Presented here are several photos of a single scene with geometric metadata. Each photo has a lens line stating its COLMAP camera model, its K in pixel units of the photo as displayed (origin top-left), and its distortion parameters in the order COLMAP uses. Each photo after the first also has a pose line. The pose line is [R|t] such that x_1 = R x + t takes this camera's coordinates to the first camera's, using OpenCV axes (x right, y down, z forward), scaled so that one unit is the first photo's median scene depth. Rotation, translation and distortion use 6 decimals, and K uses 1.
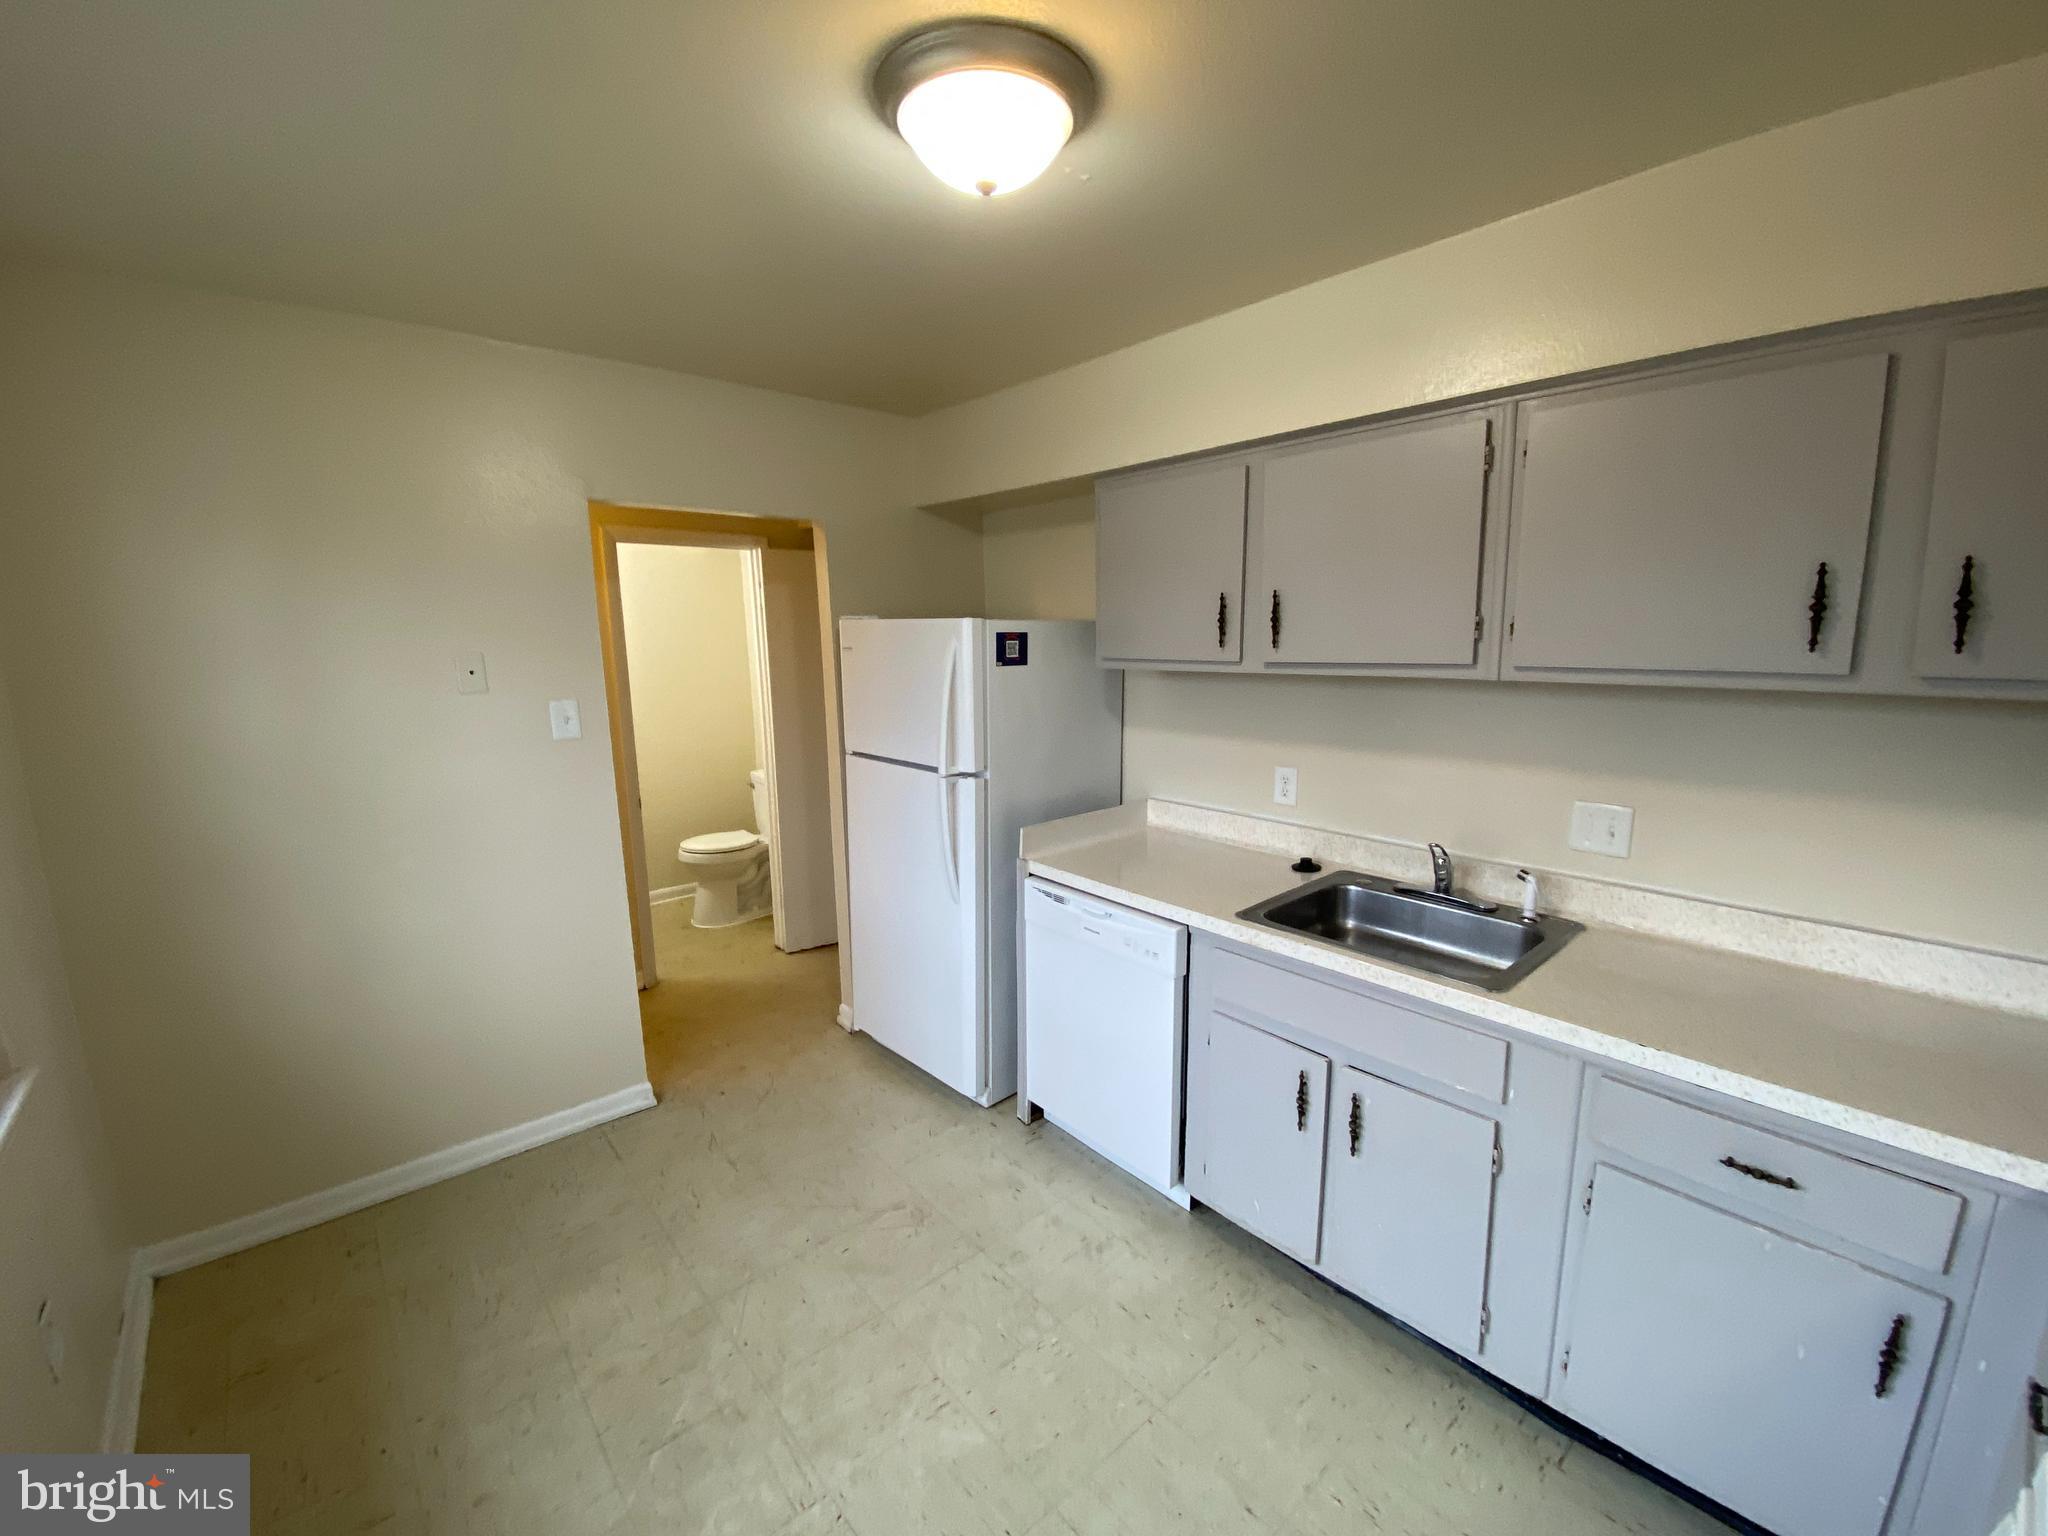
lens RADIAL K [[827.5, 0, 1026.2], [0, 827.5, 759.1], [0, 0, 1]] dist [0.003869, -0.008693]
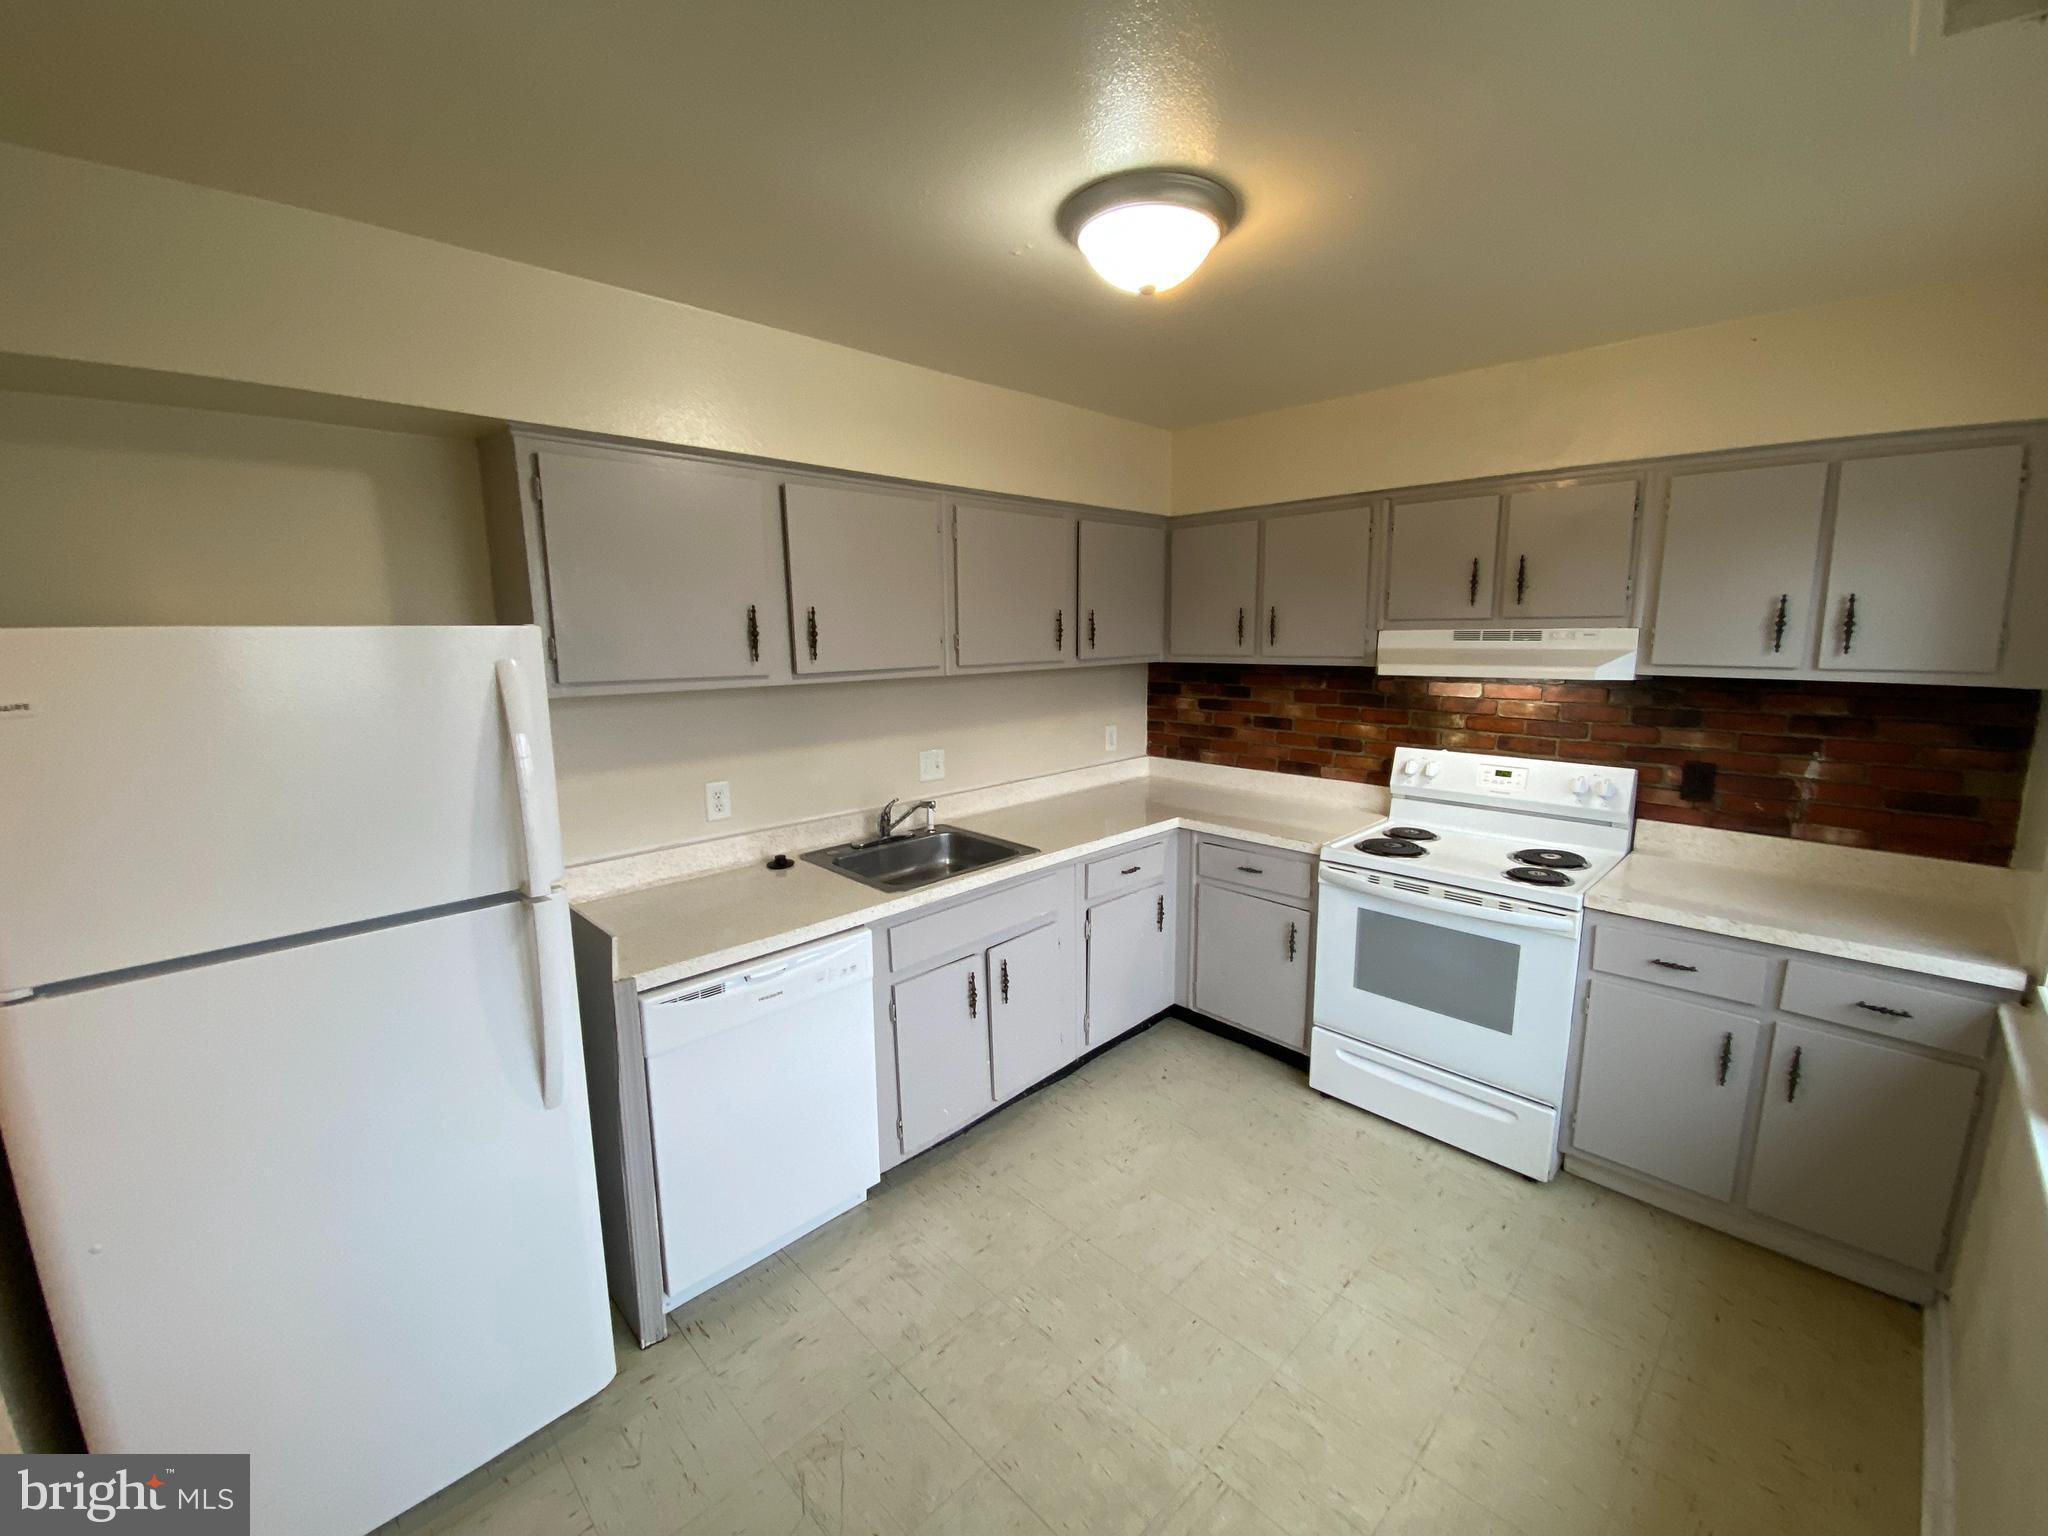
lens RADIAL K [[827.5, 0, 1022.8], [0, 827.5, 763.3], [0, 0, 1]] dist [0.003869, -0.008693]
pose [[-0.055011, -0.151802, 0.986879, -0.895461], [0.168531, 0.972783, 0.159028, -0.141897], [-0.984160, 0.175068, -0.027930, 0.873832]]
